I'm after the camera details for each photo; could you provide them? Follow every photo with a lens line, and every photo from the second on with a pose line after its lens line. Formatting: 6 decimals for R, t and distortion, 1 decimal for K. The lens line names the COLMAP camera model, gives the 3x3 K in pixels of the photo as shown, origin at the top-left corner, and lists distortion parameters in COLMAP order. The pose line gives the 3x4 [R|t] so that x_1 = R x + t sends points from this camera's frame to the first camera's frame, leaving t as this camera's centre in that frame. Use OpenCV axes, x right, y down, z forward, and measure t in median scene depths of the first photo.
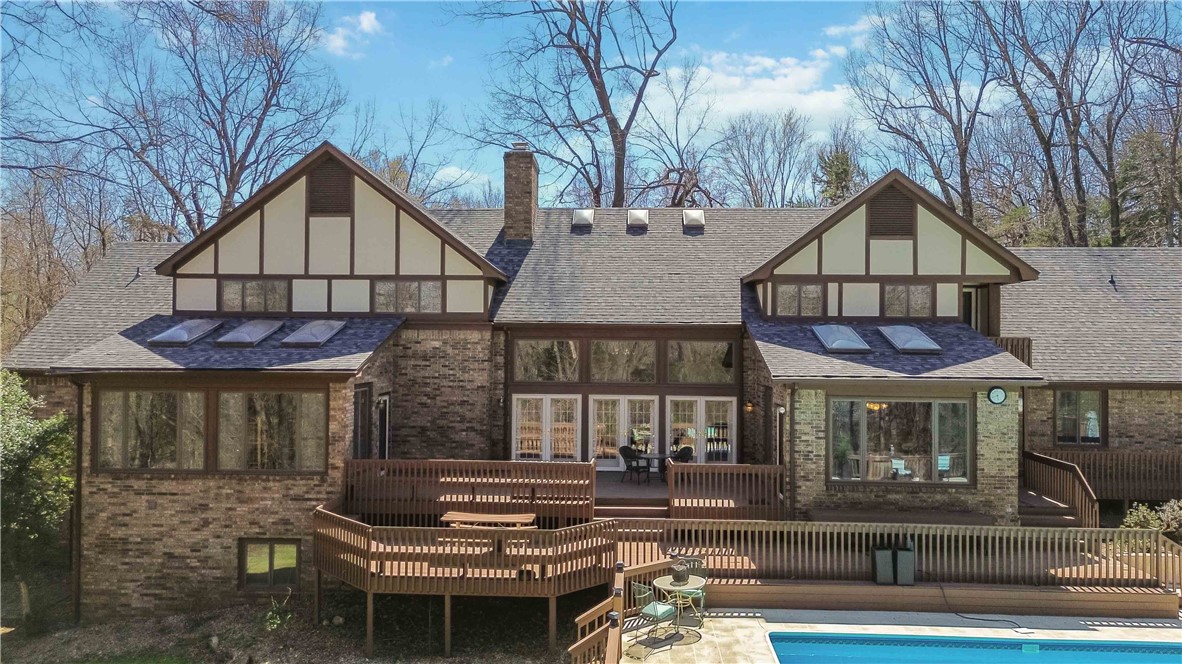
lens RADIAL K [[804.4, 0, 591.0], [0, 804.4, 332.0], [0, 0, 1]] dist [0.000269, -0.000251]
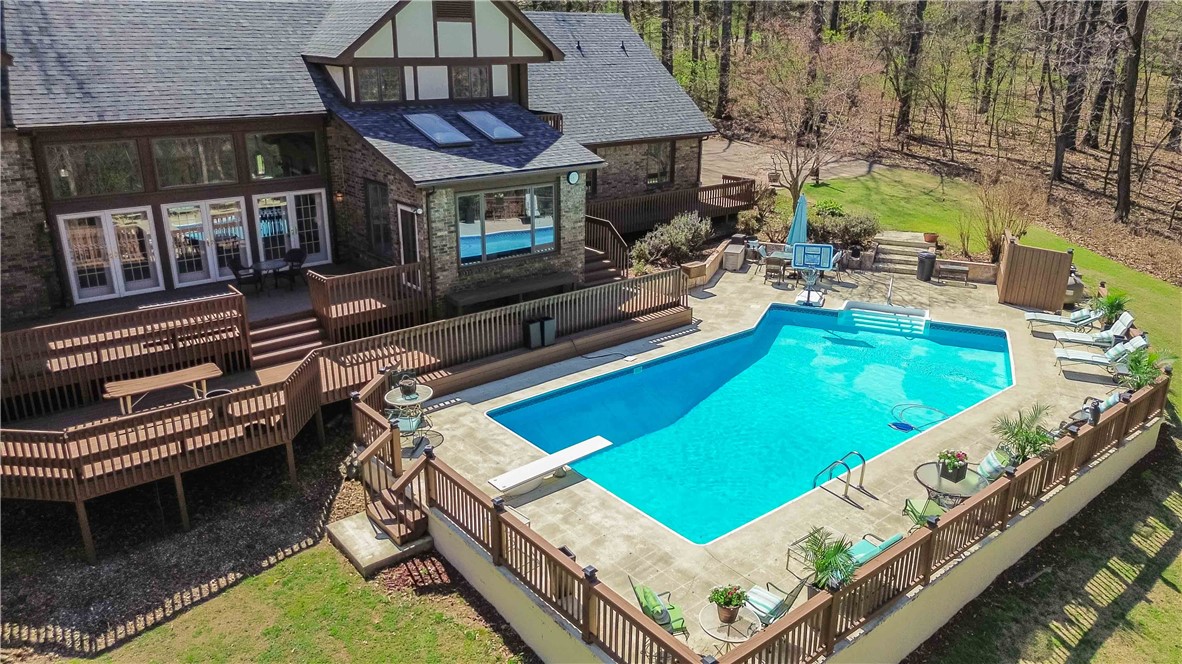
lens RADIAL K [[824.6, 0, 591.0], [0, 824.6, 332.0], [0, 0, 1]] dist [-0.000793, -0.000951]
pose [[0.725591, -0.229246, 0.648817, -0.286219], [-0.016999, 0.936616, 0.349945, -0.116155], [-0.687916, -0.264946, 0.675703, 0.051076]]
